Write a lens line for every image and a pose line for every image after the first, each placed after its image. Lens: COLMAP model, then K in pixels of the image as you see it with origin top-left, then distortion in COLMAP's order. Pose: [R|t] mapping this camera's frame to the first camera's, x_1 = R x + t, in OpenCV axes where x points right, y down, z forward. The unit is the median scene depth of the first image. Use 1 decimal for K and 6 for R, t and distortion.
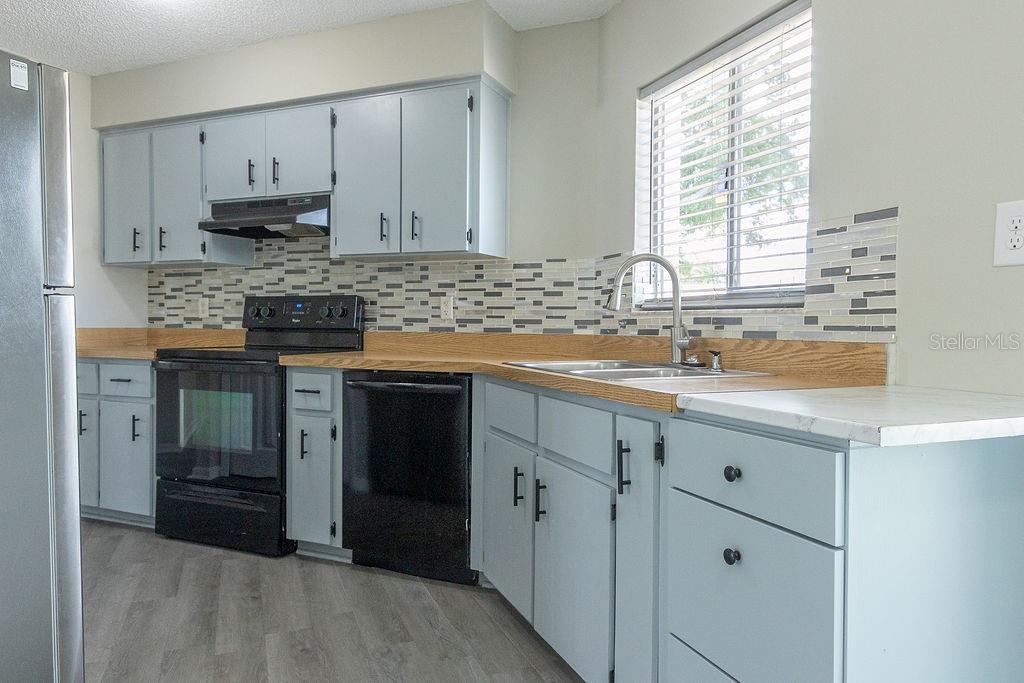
lens RADIAL K [[678.6, 0, 512.0], [0, 678.6, 341.5], [0, 0, 1]] dist [0.001384, 0.001955]
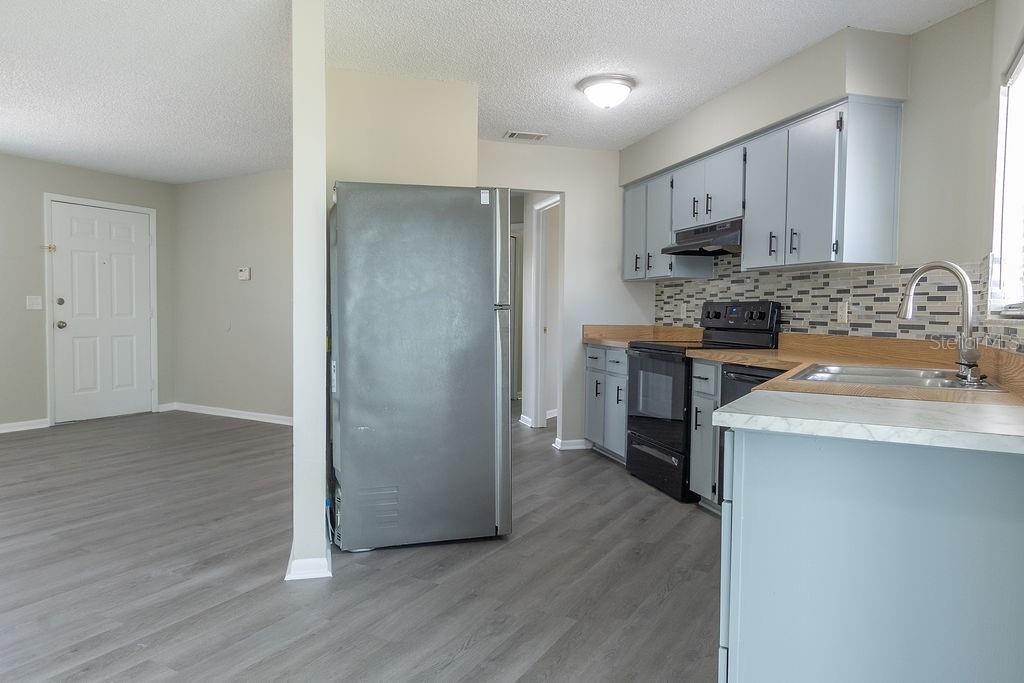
lens RADIAL K [[656.5, 0, 512.0], [0, 656.5, 341.5], [0, 0, 1]] dist [0.005085, 0.001252]
pose [[0.626039, 0.036819, -0.778922, 0.396060], [-0.031001, 0.999270, 0.022318, -0.011061], [0.779176, 0.010175, 0.626723, -0.054548]]
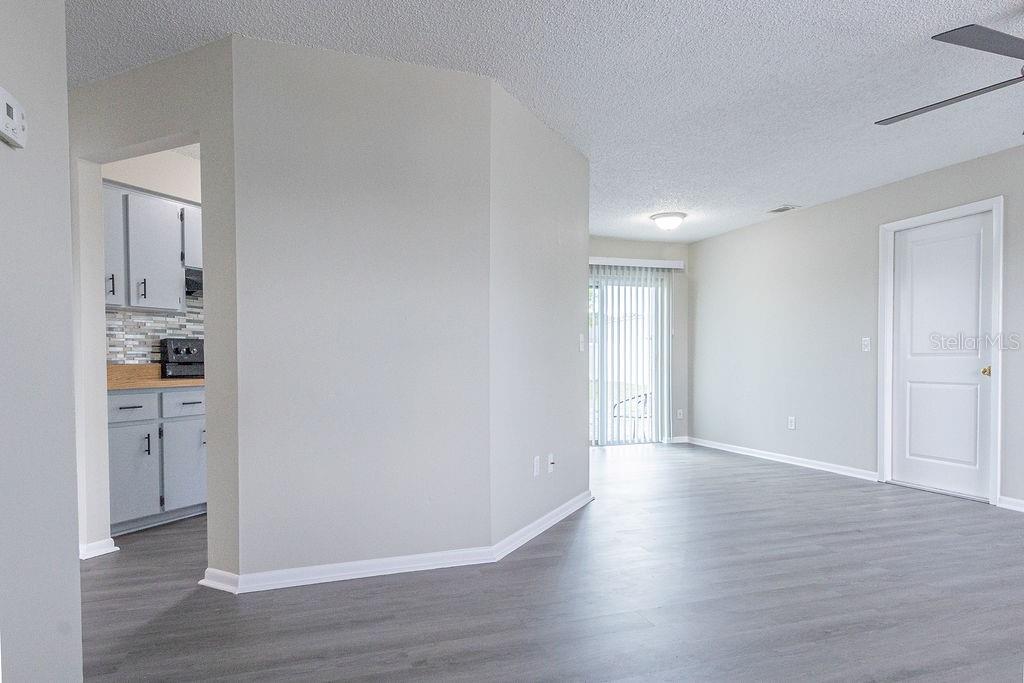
lens RADIAL K [[632.7, 0, 512.6], [0, 632.7, 378.6], [0, 0, 1]] dist [0.021454, 0.000424]
pose [[0.043622, -0.036194, 0.998392, -1.809271], [0.032176, 0.998876, 0.034805, -0.012490], [-0.998530, 0.030606, 0.044738, 0.346514]]
